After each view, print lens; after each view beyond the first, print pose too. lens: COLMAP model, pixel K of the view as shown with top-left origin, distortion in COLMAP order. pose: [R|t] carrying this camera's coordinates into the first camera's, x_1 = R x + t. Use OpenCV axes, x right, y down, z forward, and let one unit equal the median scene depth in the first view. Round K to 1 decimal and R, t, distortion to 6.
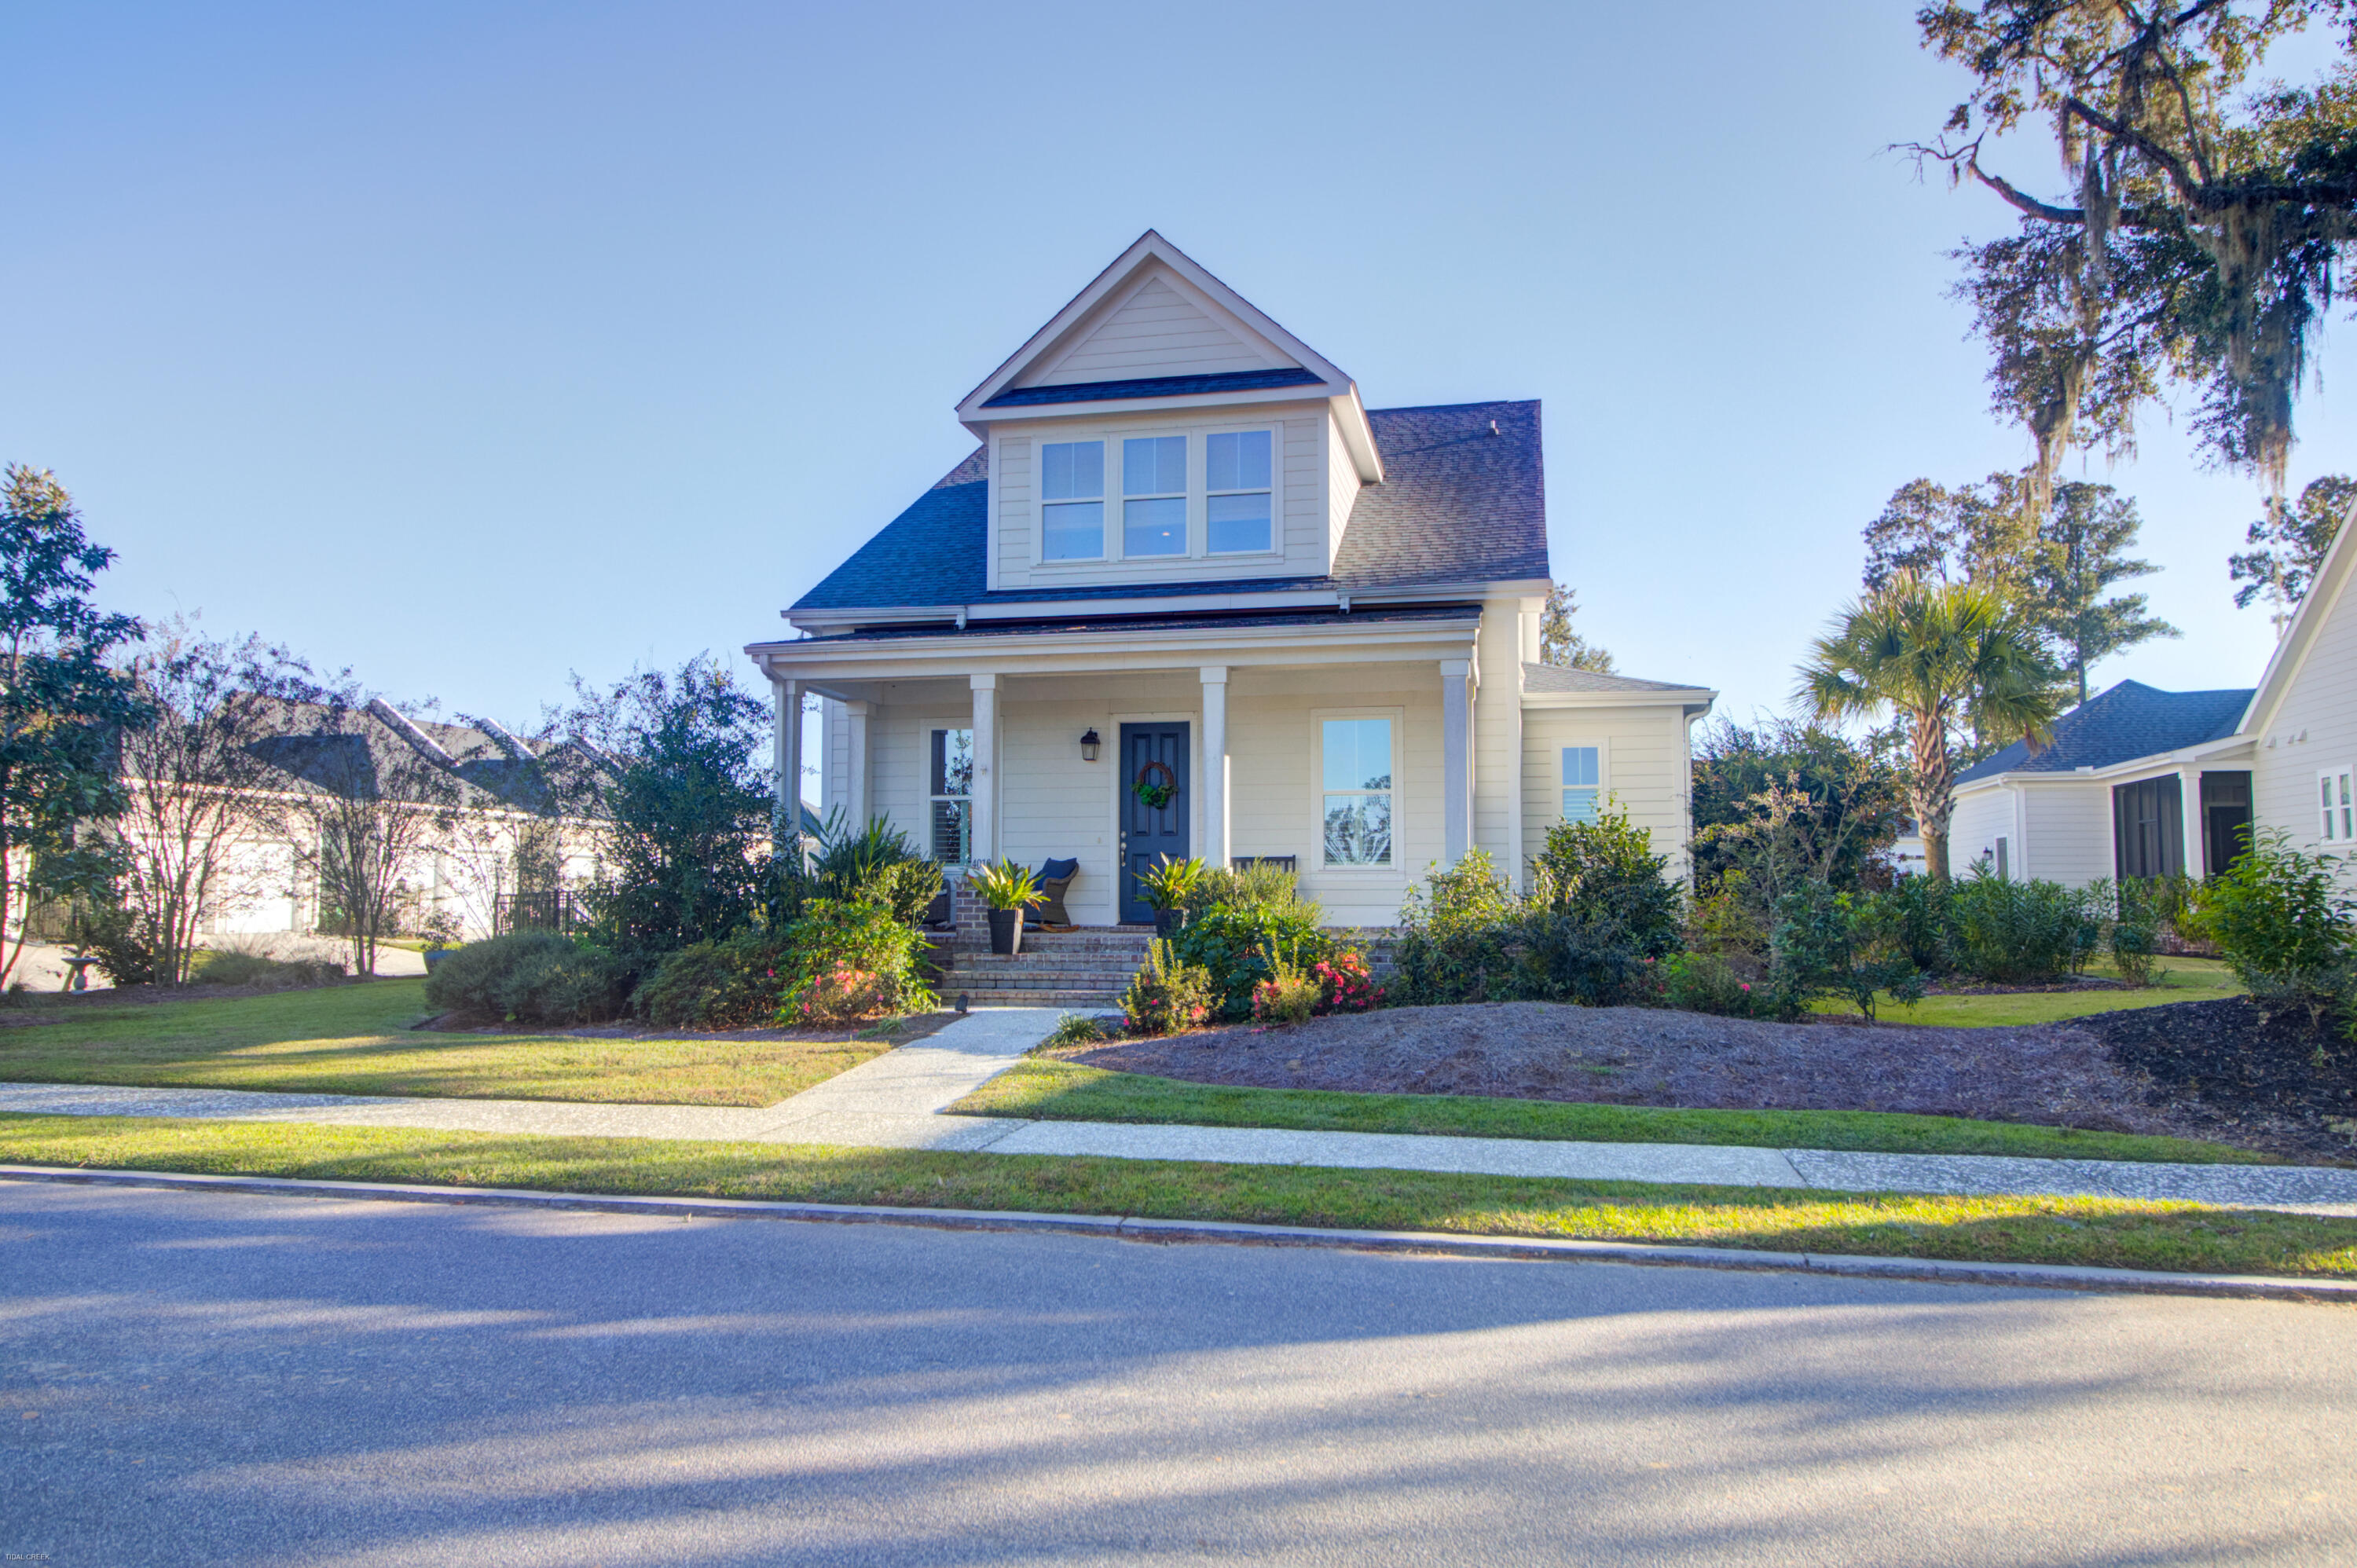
lens RADIAL K [[1411.3, 0, 1184.3], [0, 1411.3, 775.1], [0, 0, 1]] dist [0.012821, -0.007599]
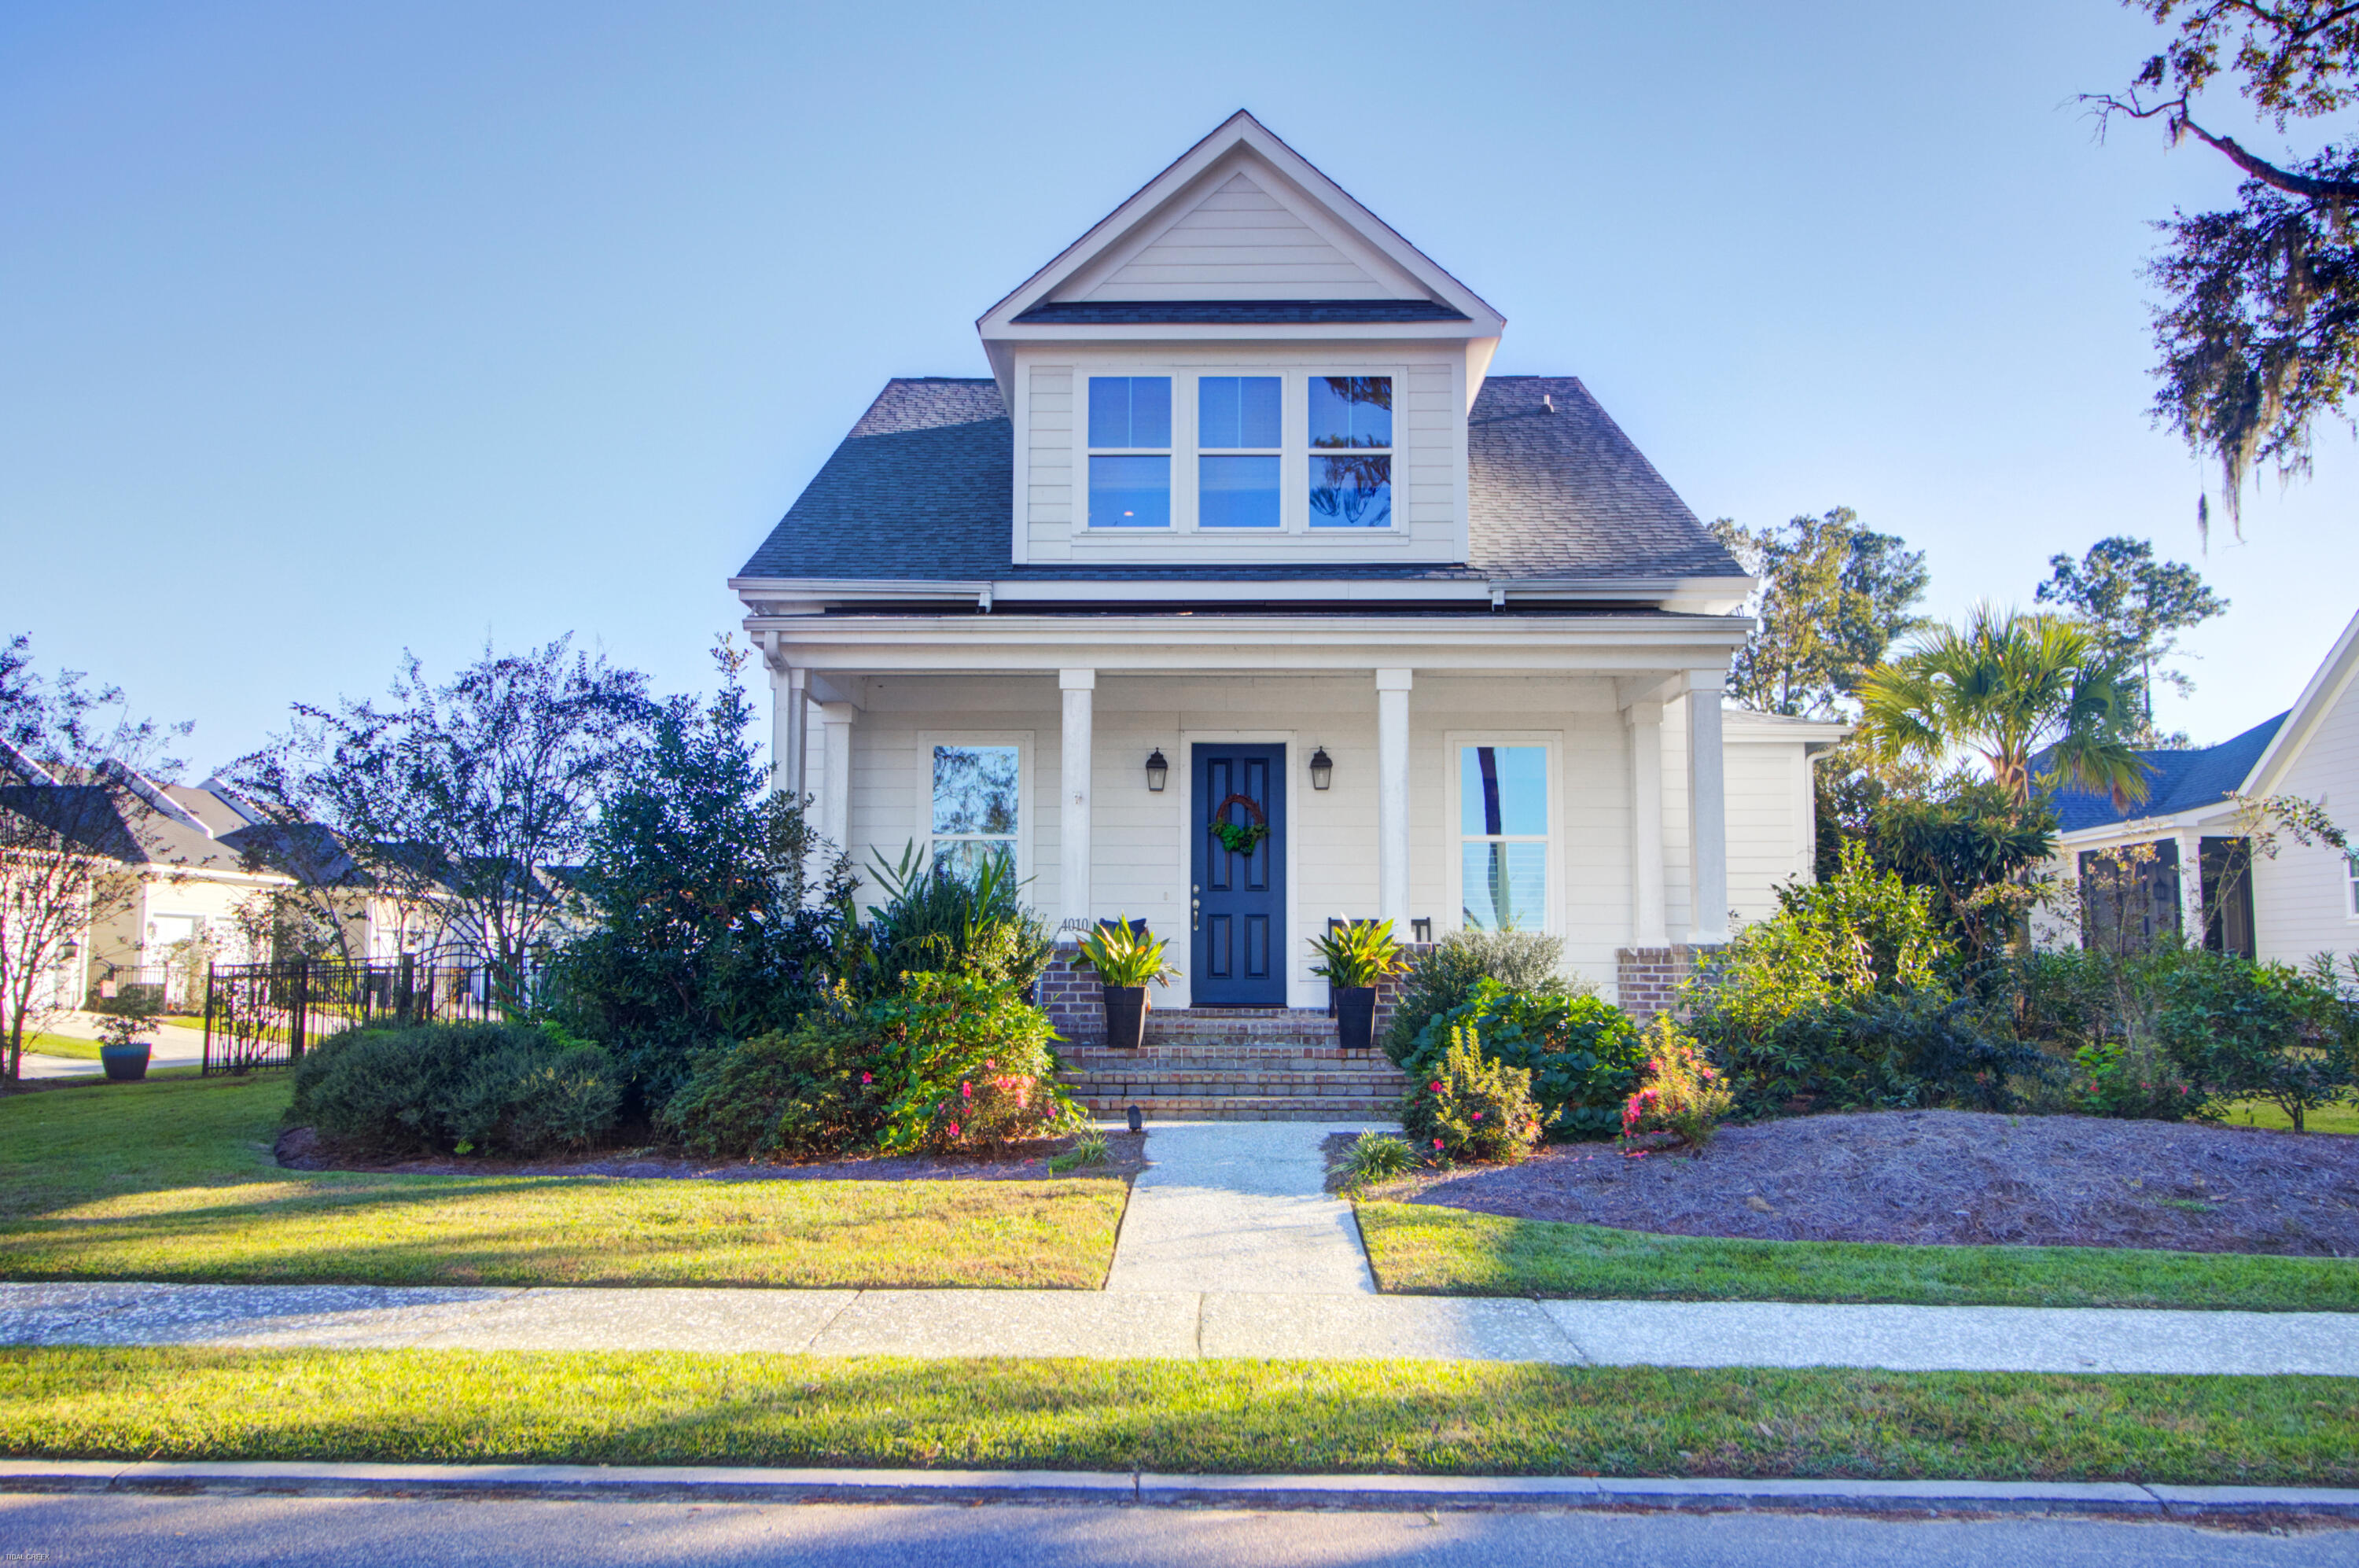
lens RADIAL K [[1643.4, 0, 1168.1], [0, 1643.4, 790.4], [0, 0, 1]] dist [0.015494, -0.006000]
pose [[0.984033, 0.022692, 0.176533, -0.216692], [-0.018577, 0.999517, -0.024928, 0.011305], [-0.177014, 0.021250, 0.983979, 0.125236]]
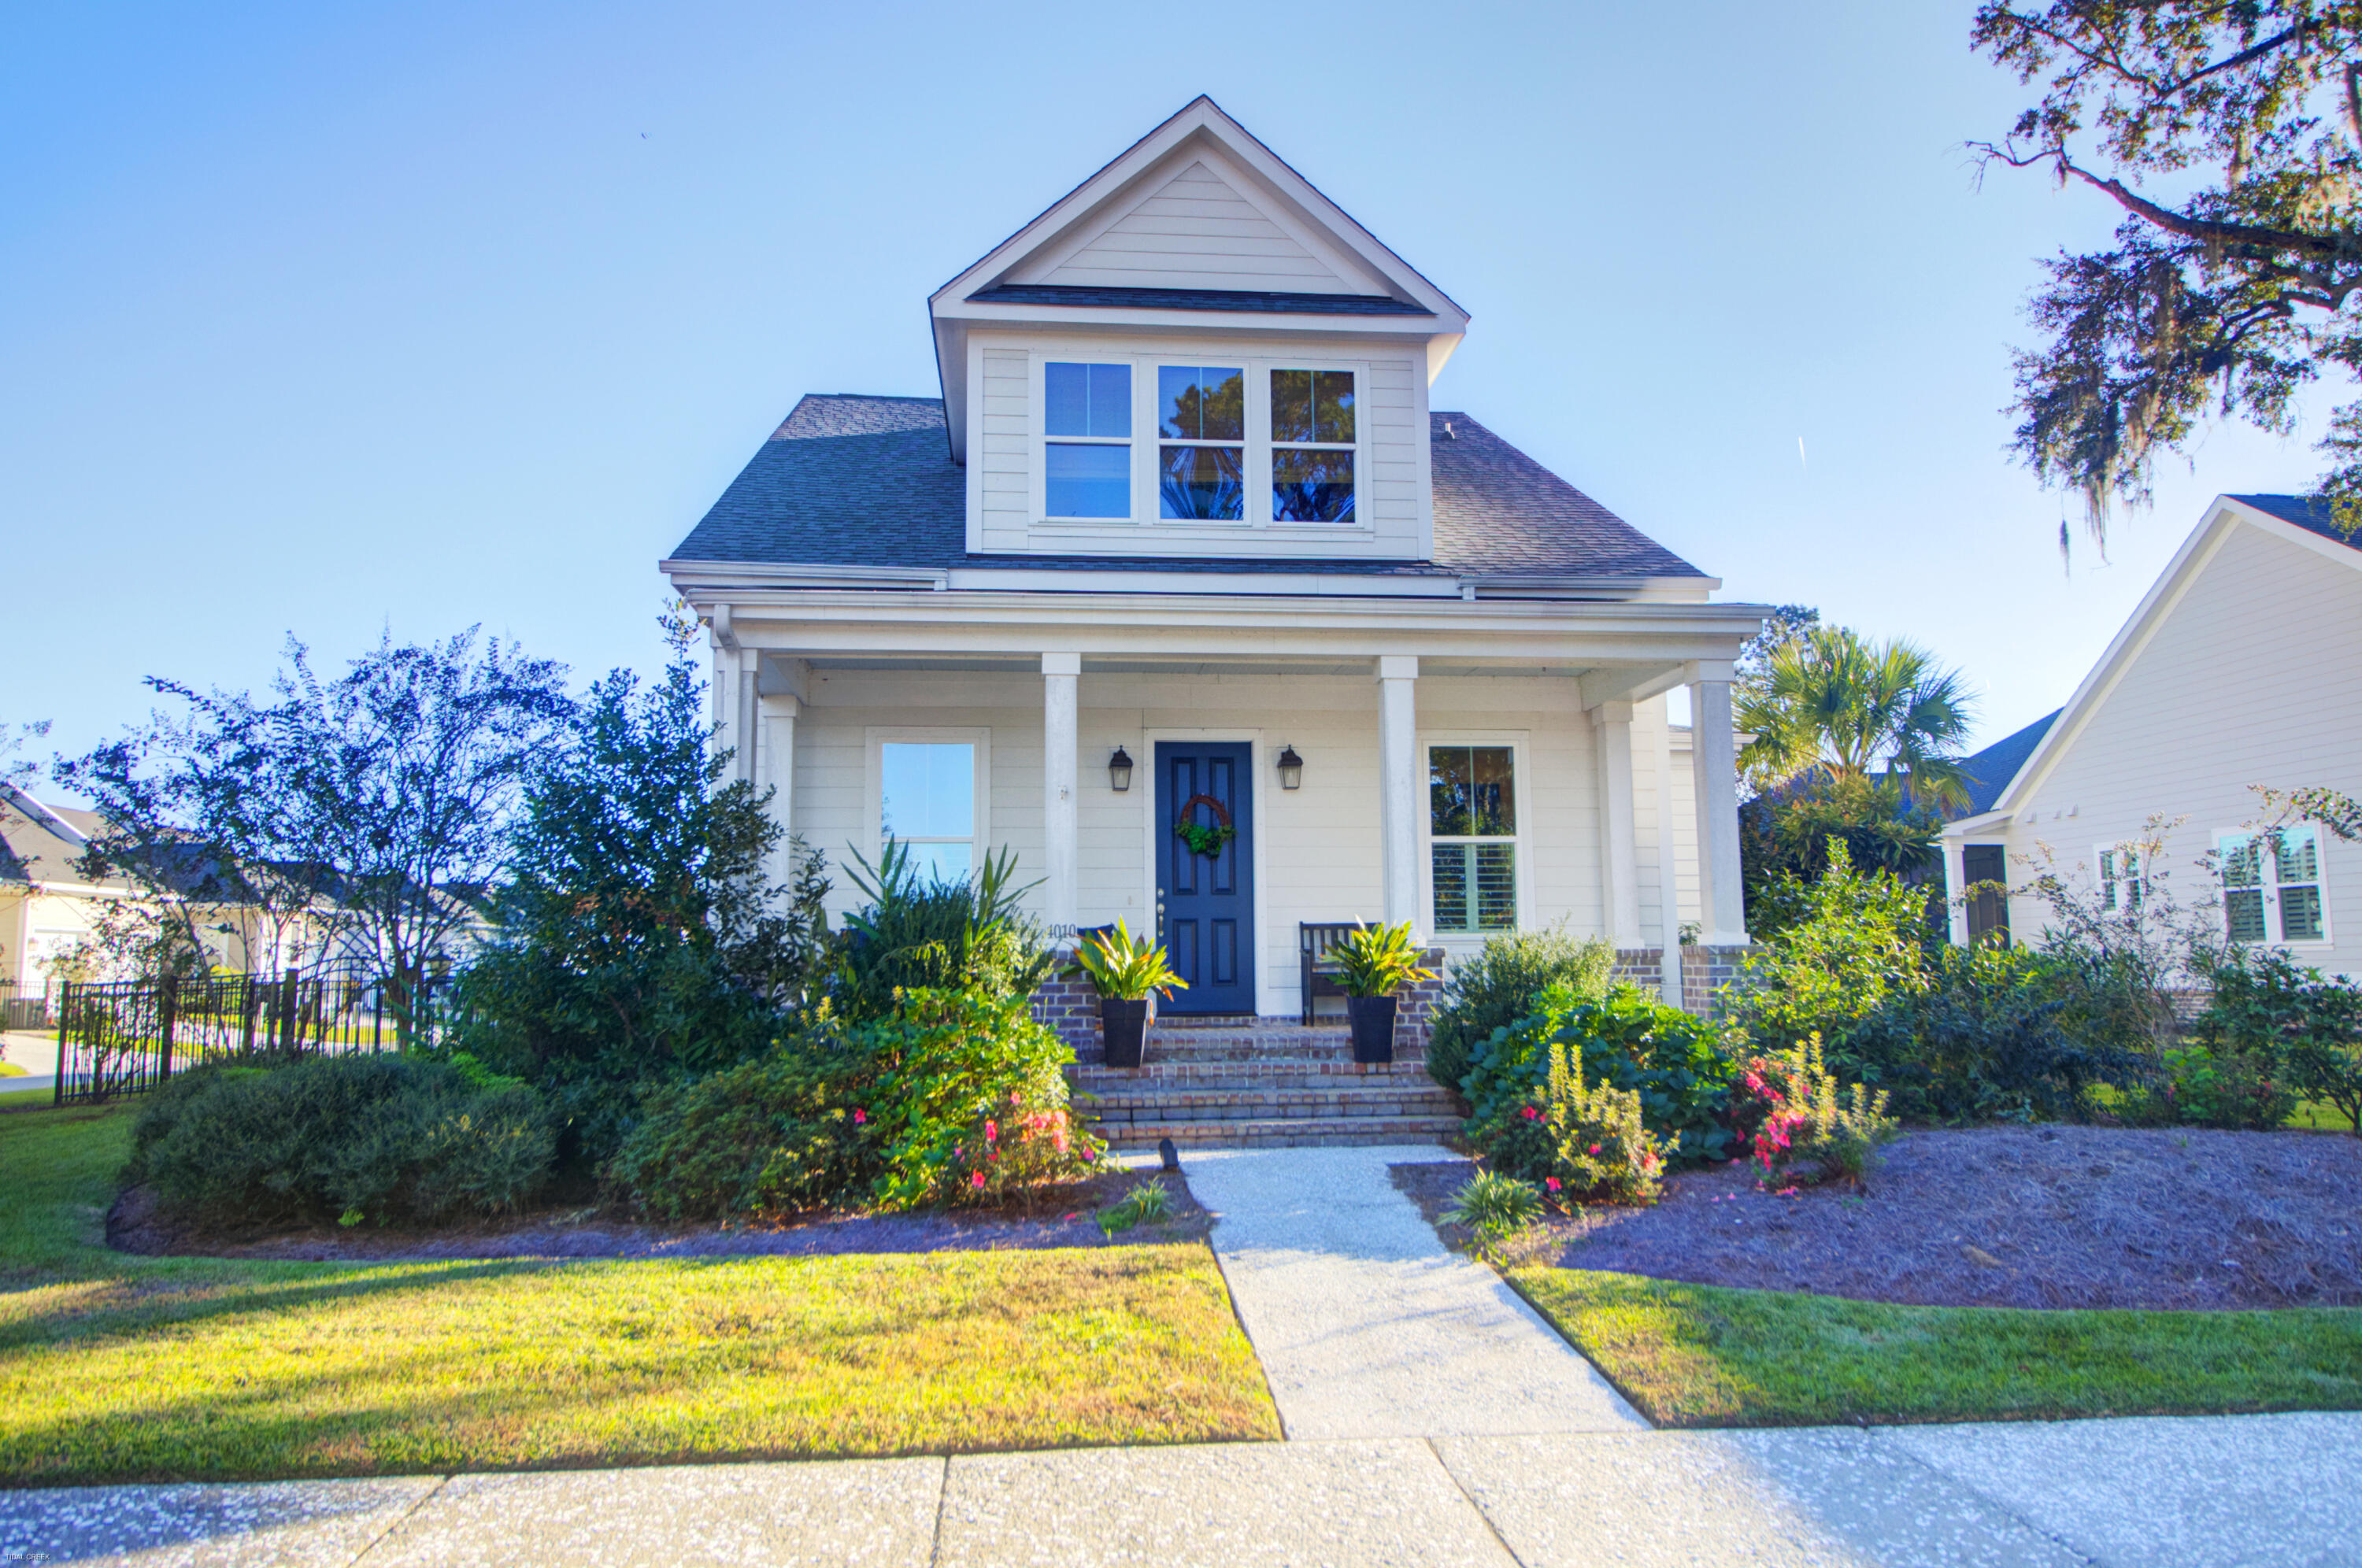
lens RADIAL K [[1414.2, 0, 1157.3], [0, 1414.2, 789.8], [0, 0, 1]] dist [0.012821, -0.007599]
pose [[0.958714, 0.027006, 0.283085, -0.254721], [-0.015045, 0.998903, -0.044342, 0.021265], [-0.283972, 0.038253, 0.958069, 0.293477]]
